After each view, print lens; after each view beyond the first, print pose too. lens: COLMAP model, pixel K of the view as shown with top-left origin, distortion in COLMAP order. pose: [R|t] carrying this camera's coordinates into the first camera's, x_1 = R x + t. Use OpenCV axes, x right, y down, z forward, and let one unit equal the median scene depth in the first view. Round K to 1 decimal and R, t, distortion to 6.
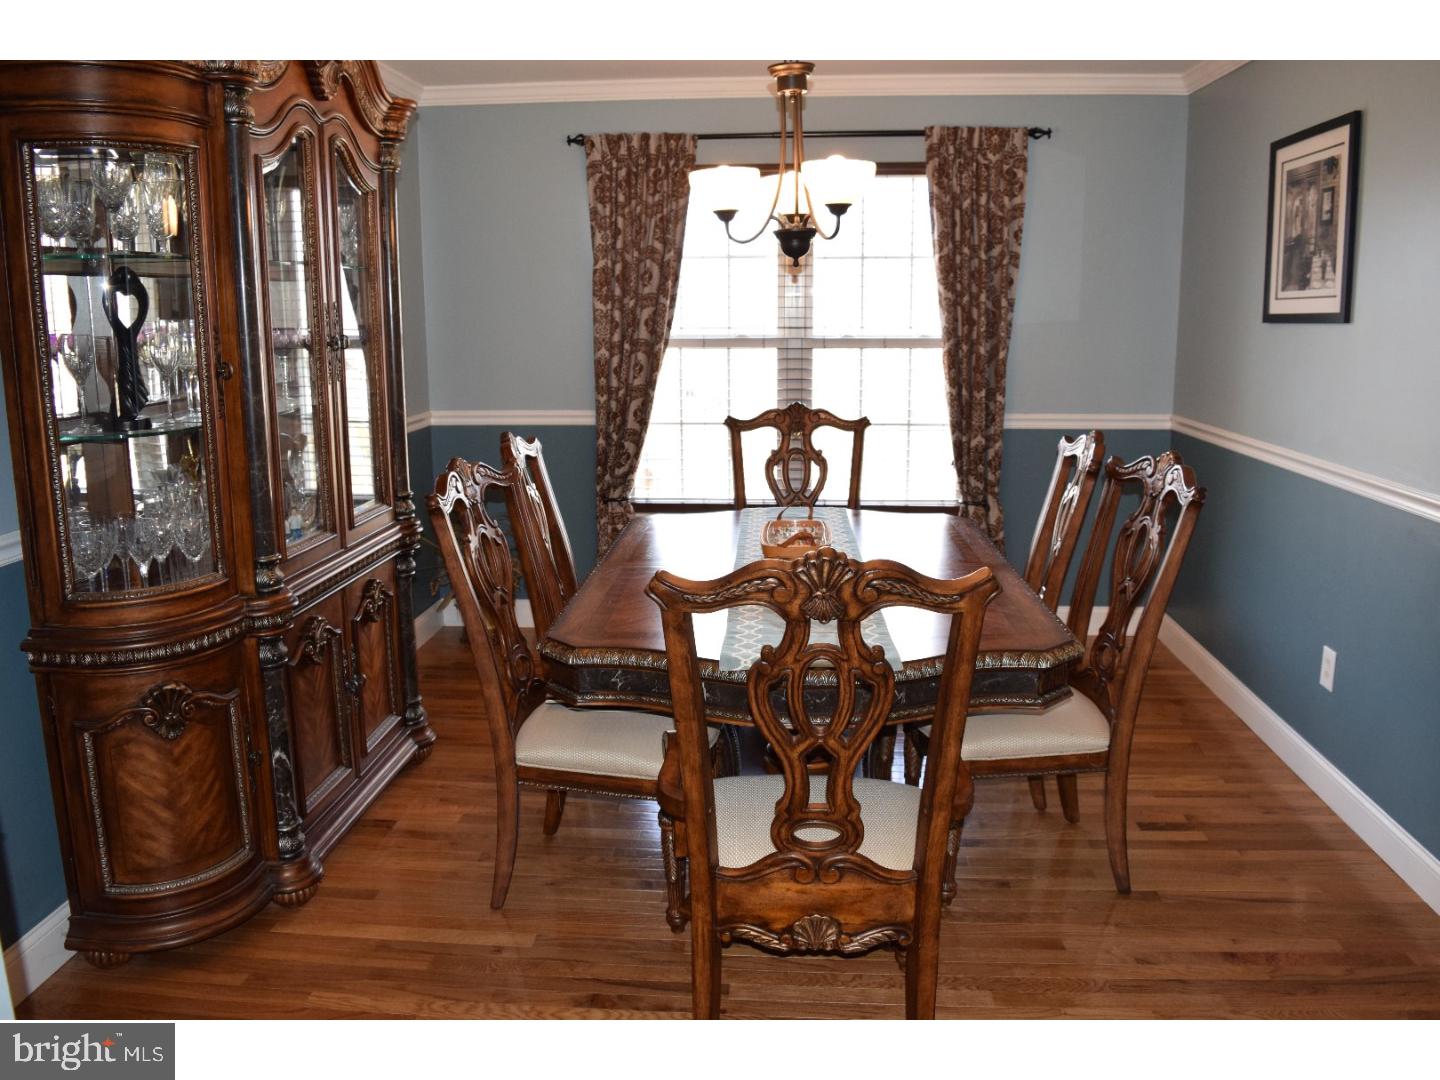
lens RADIAL K [[1139.6, 0, 709.8], [0, 1139.6, 530.4], [0, 0, 1]] dist [-0.085520, 0.002561]
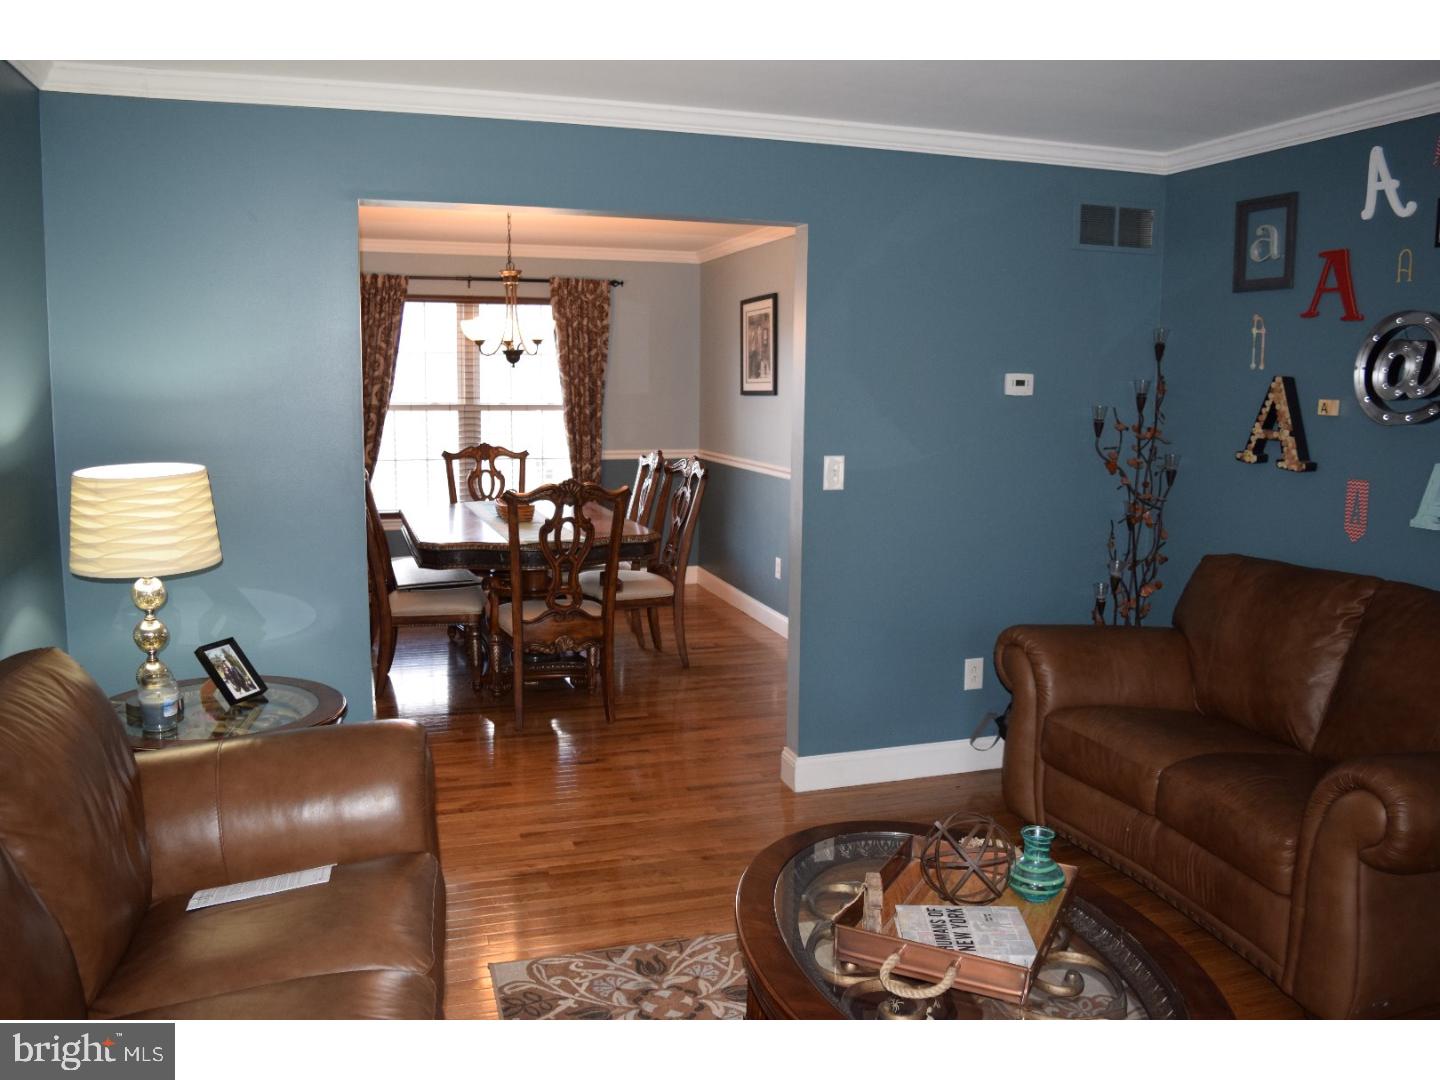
lens RADIAL K [[1139.6, 0, 718.6], [0, 1139.6, 541.0], [0, 0, 1]] dist [-0.085520, 0.002561]
pose [[0.923638, -0.037450, 0.381432, -0.227800], [0.057116, 0.997551, -0.040365, 0.109633], [-0.378987, 0.059068, 0.923515, -0.609021]]
